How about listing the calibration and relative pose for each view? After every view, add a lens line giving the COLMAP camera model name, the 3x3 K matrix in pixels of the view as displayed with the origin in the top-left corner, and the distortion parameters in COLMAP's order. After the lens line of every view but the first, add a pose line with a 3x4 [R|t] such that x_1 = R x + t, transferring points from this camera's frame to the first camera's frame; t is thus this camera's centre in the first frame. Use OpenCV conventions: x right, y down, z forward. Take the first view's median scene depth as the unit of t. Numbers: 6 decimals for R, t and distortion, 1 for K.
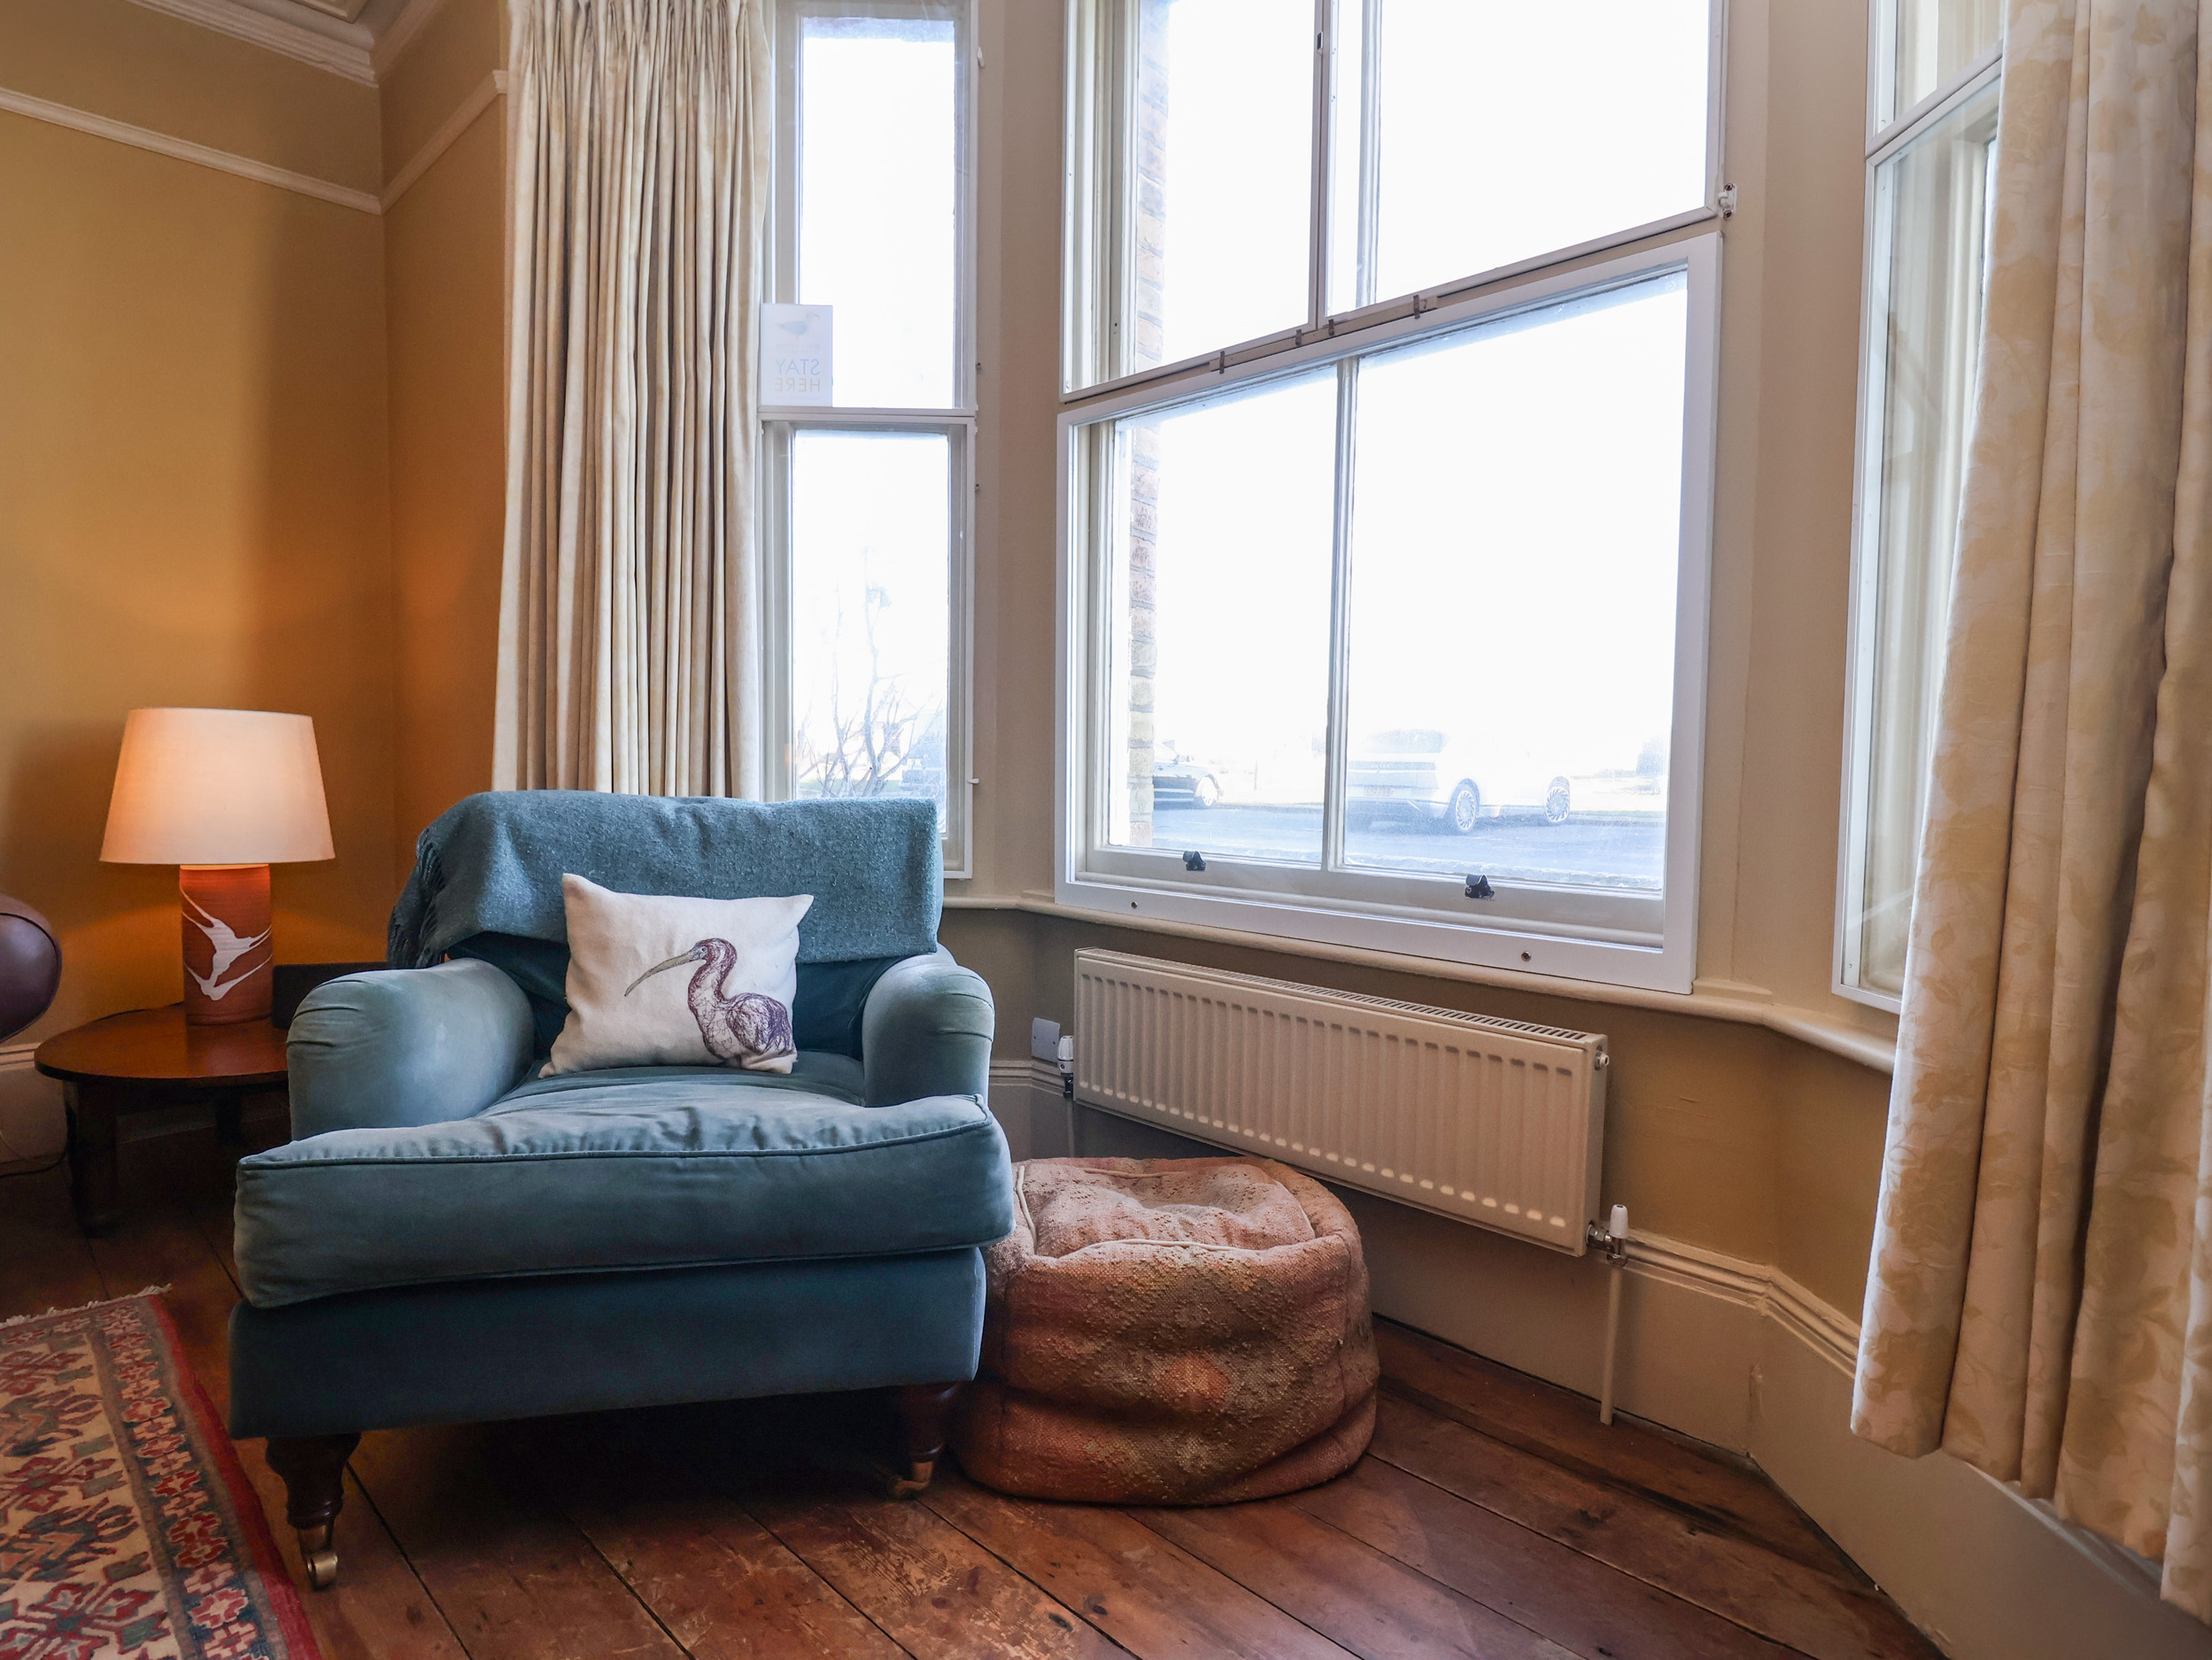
lens RADIAL K [[1168.0, 0, 1085.3], [0, 1168.0, 831.8], [0, 0, 1]] dist [0.000558, -0.008420]
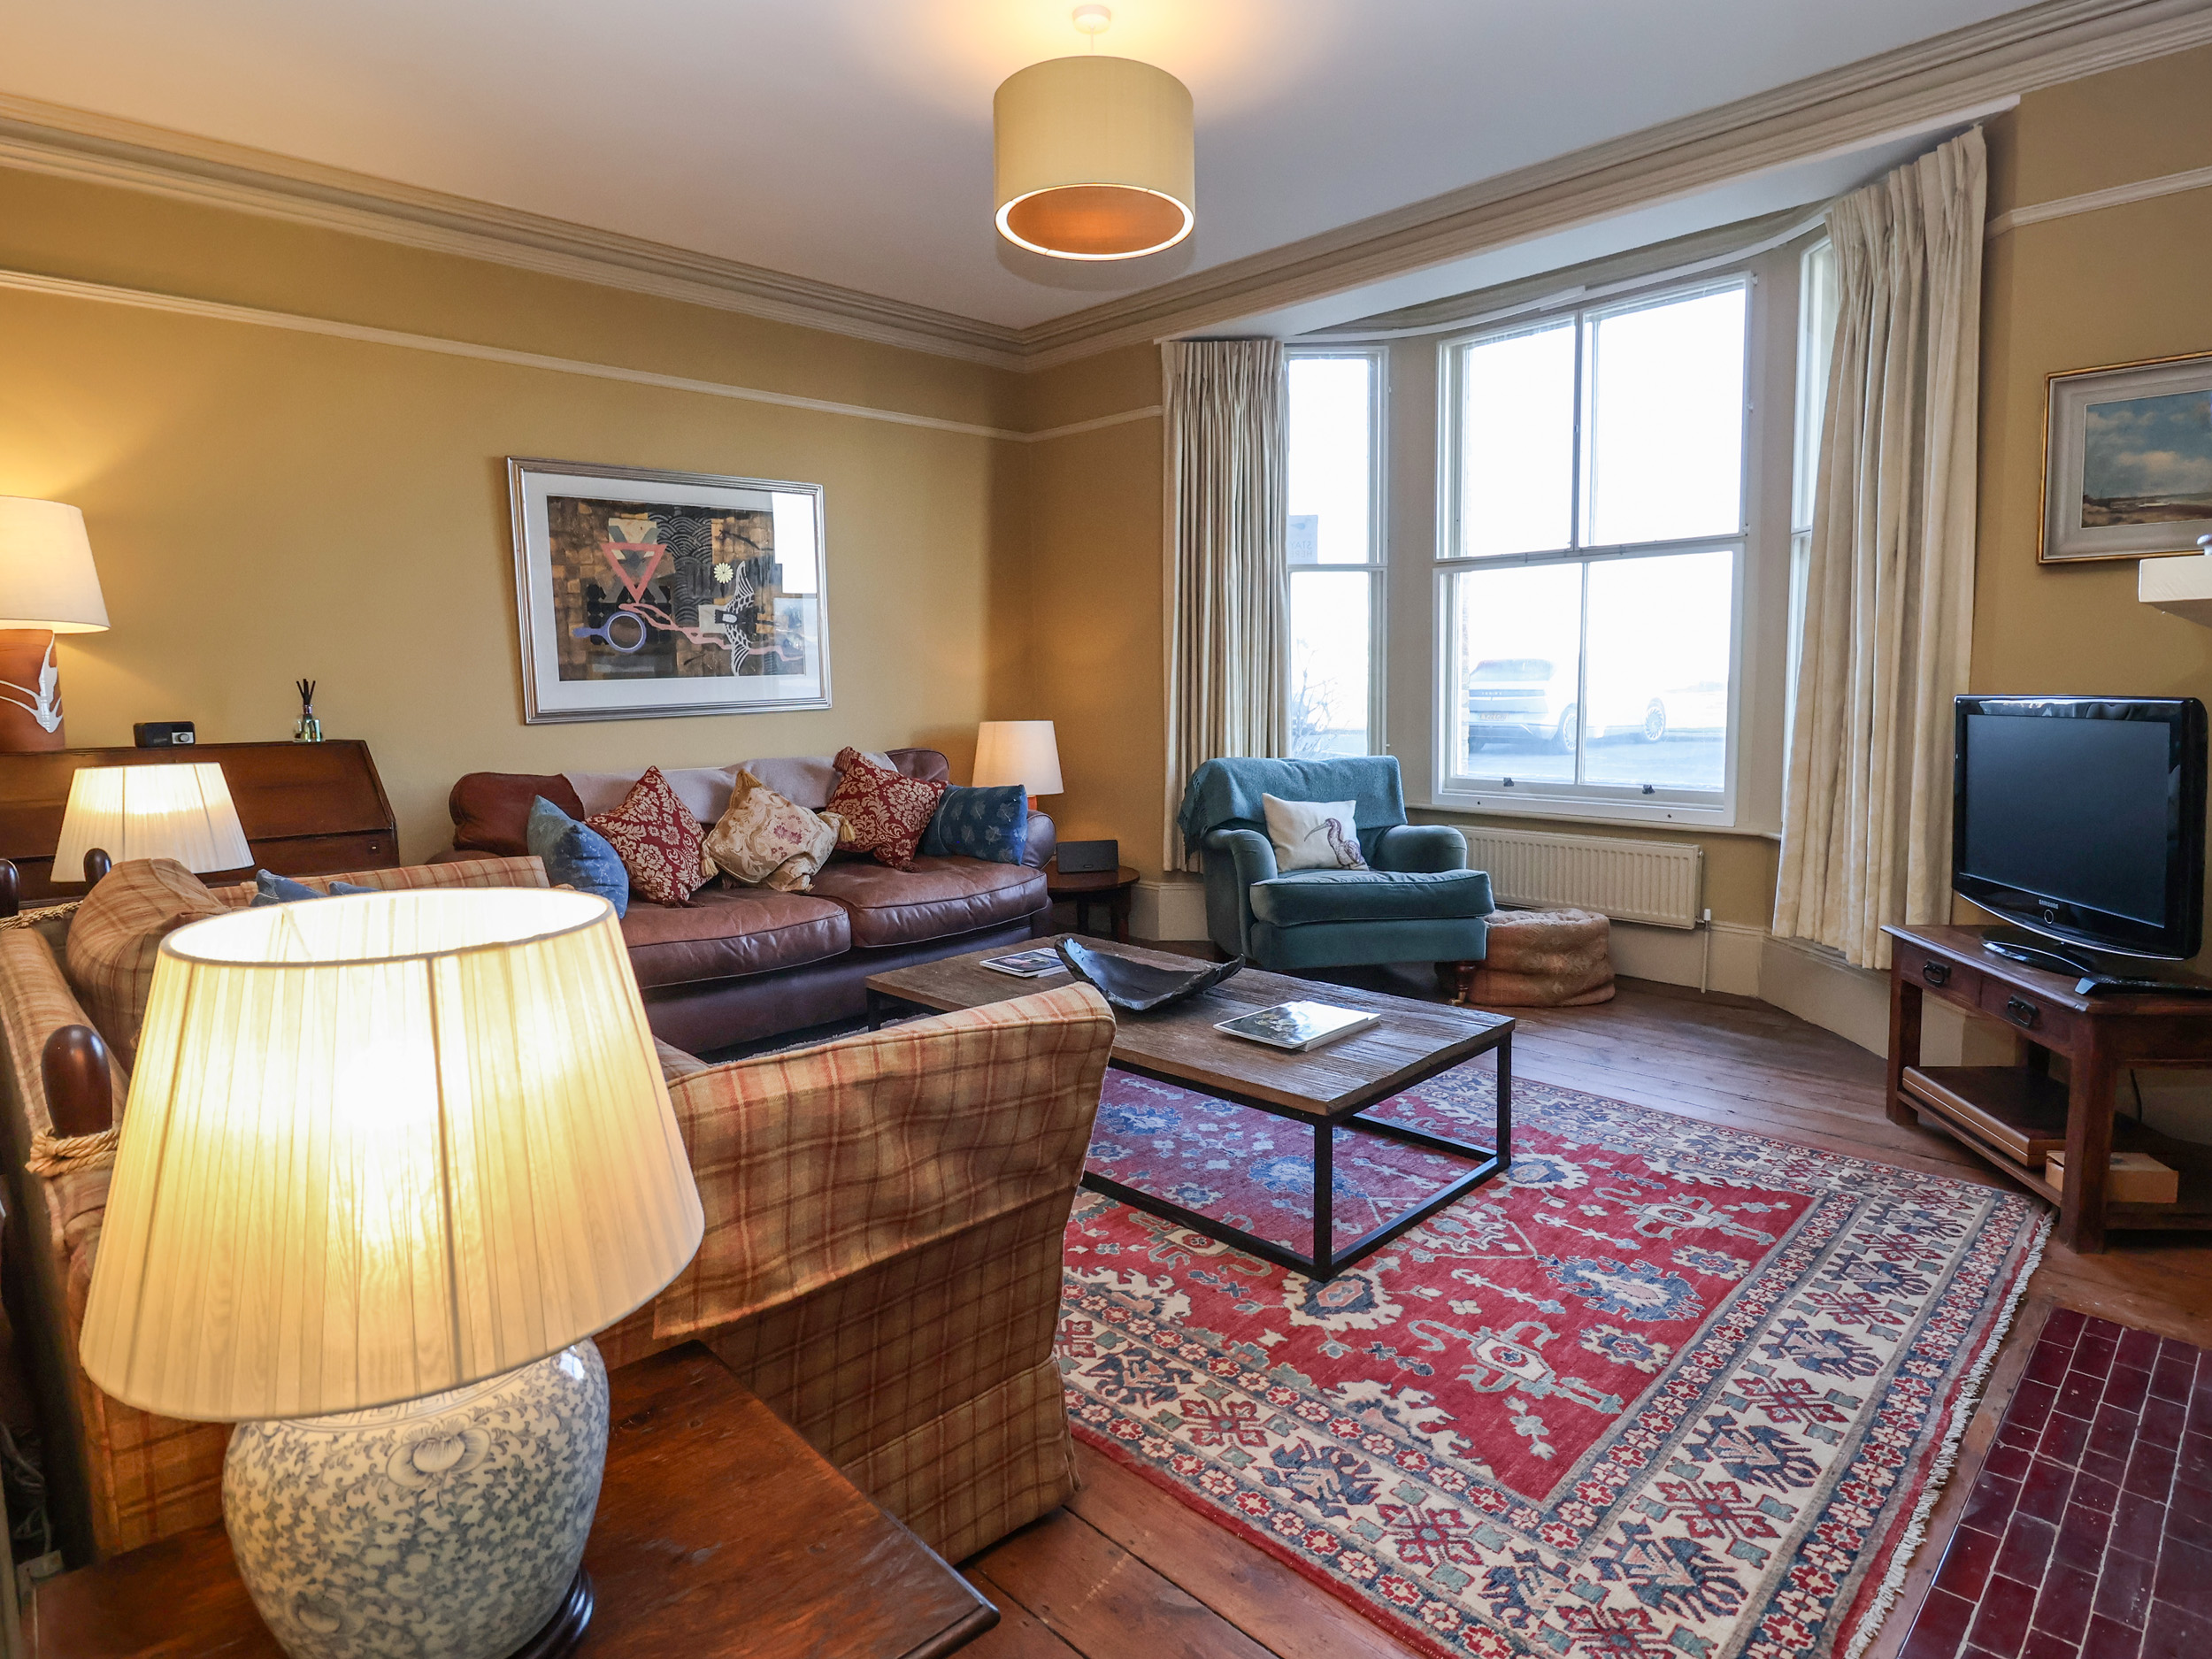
lens RADIAL K [[1176.5, 0, 1126.5], [0, 1176.5, 808.1], [0, 0, 1]] dist [-0.000791, -0.014499]
pose [[0.999142, -0.023928, -0.033791, -0.678520], [0.025382, 0.998741, 0.043267, -0.047823], [0.032714, -0.044088, 0.998492, -1.504849]]
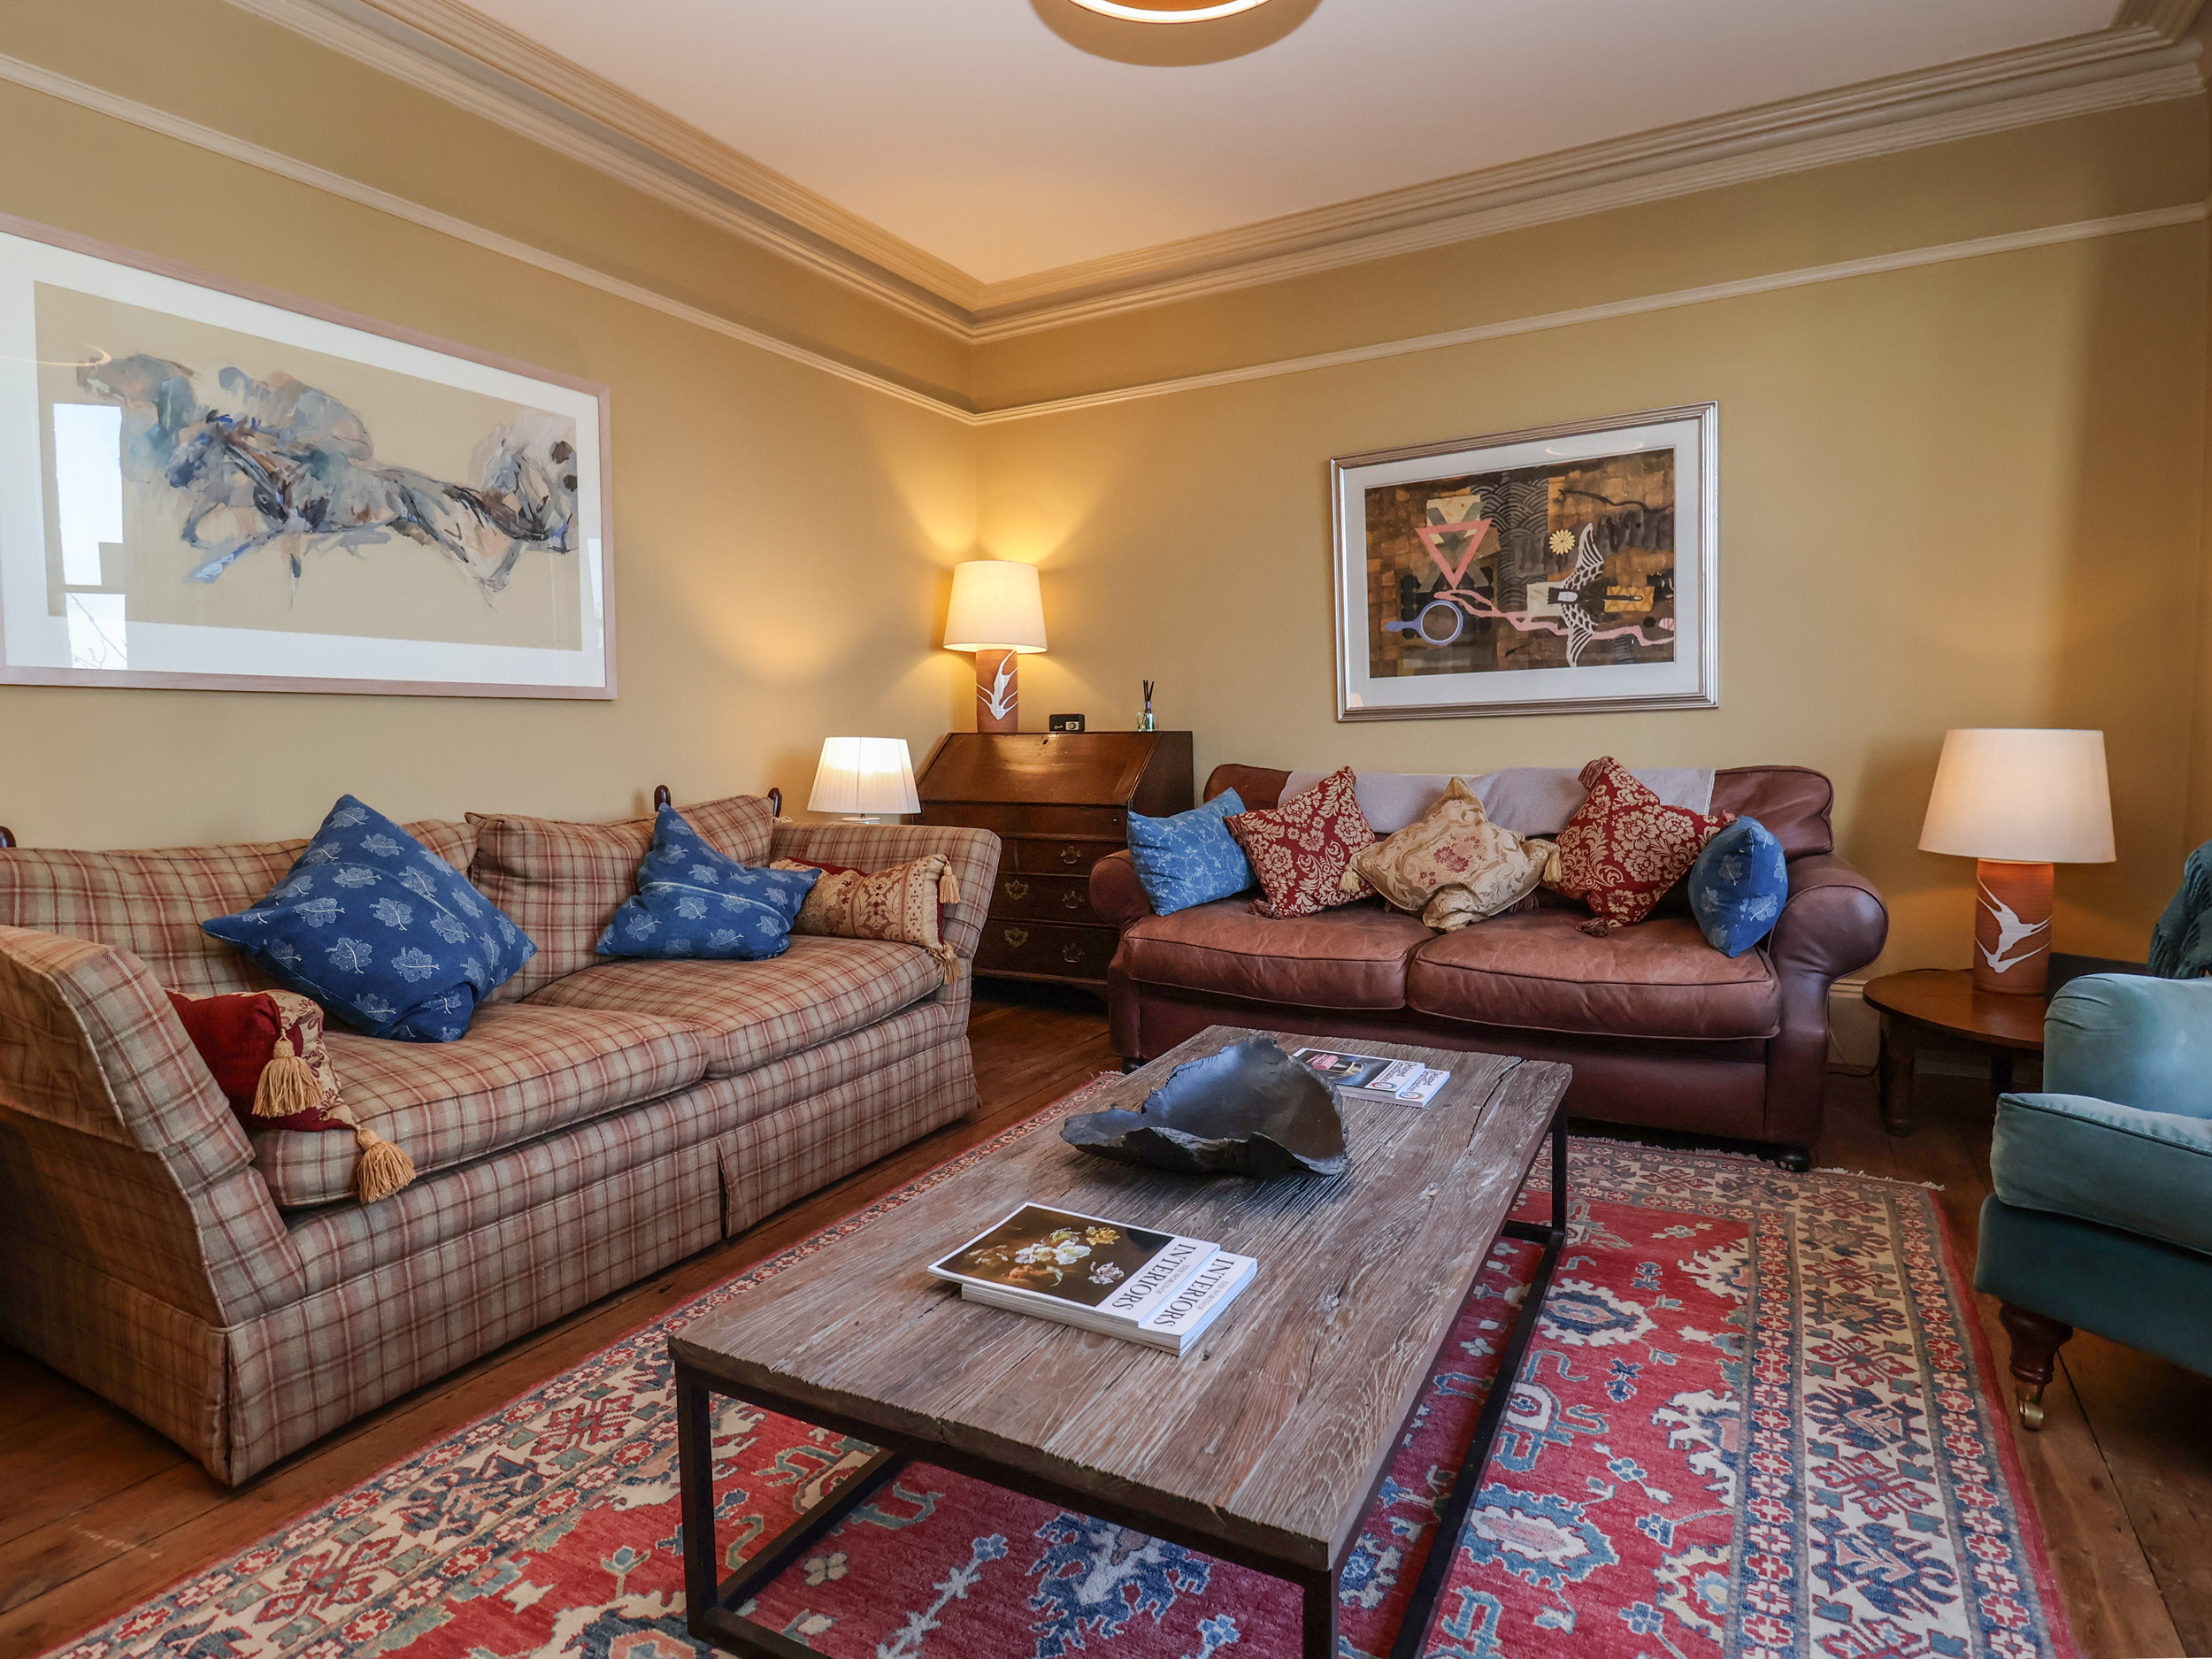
lens RADIAL K [[1176.5, 0, 1126.5], [0, 1176.5, 808.1], [0, 0, 1]] dist [-0.000791, -0.014499]
pose [[0.271222, 0.049149, -0.961261, 0.209954], [-0.041769, 0.998356, 0.039261, -0.045070], [0.961610, 0.029502, 0.272829, -0.258154]]
